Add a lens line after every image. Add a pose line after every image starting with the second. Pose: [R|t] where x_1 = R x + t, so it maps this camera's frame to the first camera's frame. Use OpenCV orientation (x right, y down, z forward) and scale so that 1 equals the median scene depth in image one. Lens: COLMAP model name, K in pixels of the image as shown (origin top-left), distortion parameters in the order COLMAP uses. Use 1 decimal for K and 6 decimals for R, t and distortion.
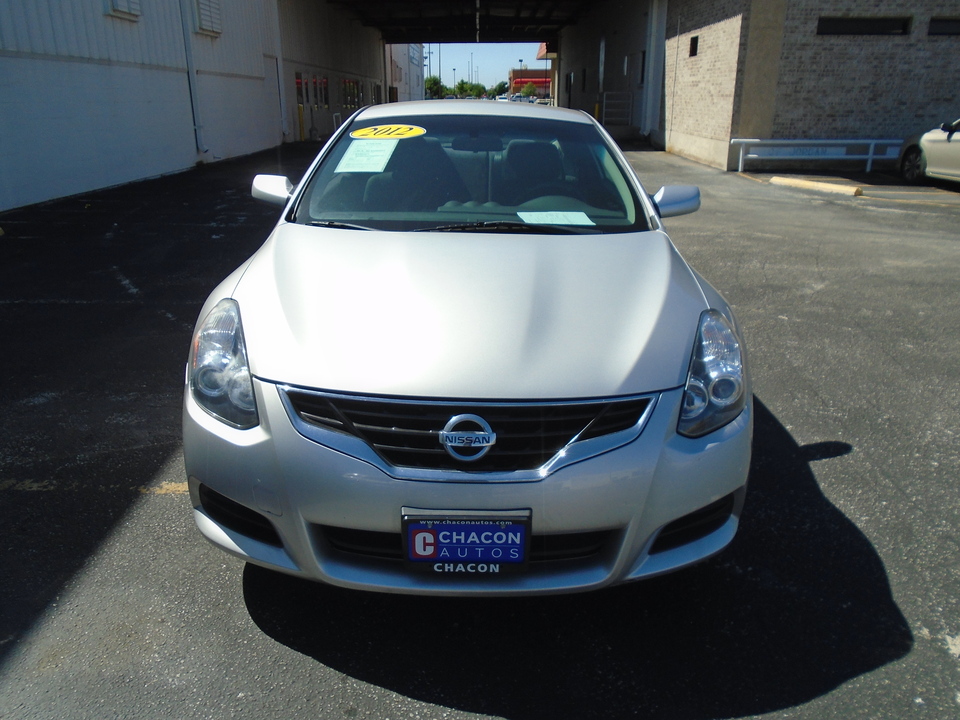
lens RADIAL K [[742.5, 0, 460.0], [0, 742.5, 363.4], [0, 0, 1]] dist [-0.025885, 0.017153]
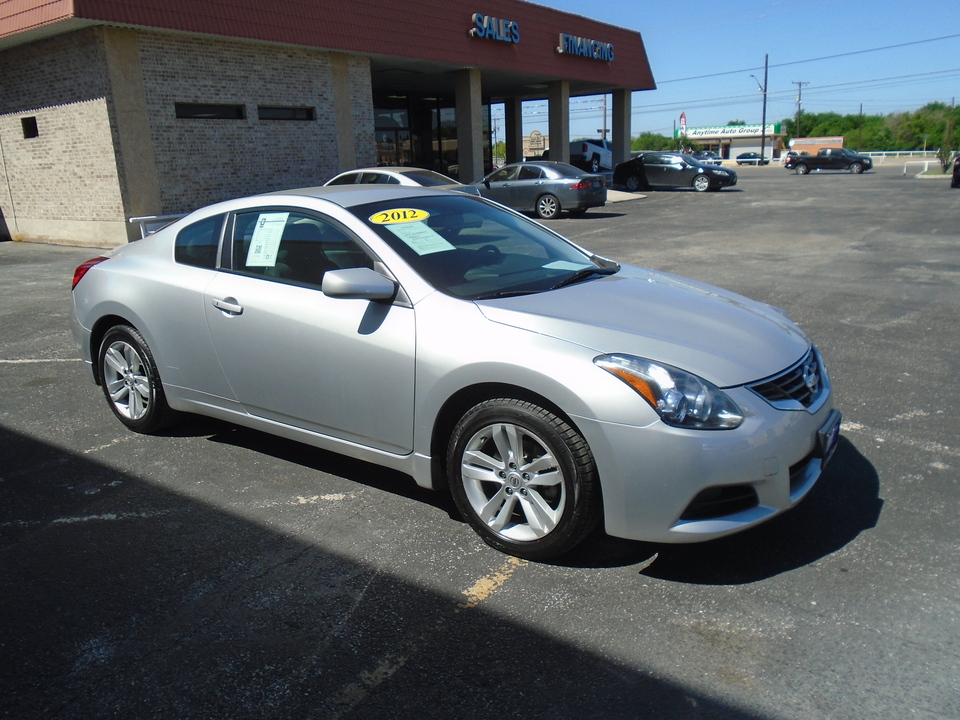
lens RADIAL K [[742.5, 0, 481.3], [0, 742.5, 366.6], [0, 0, 1]] dist [-0.025885, 0.017153]
pose [[0.565377, -0.244269, 0.787834, -0.204854], [0.314436, 0.946846, 0.067920, -0.032149], [-0.762548, 0.209323, 0.612132, 0.068536]]
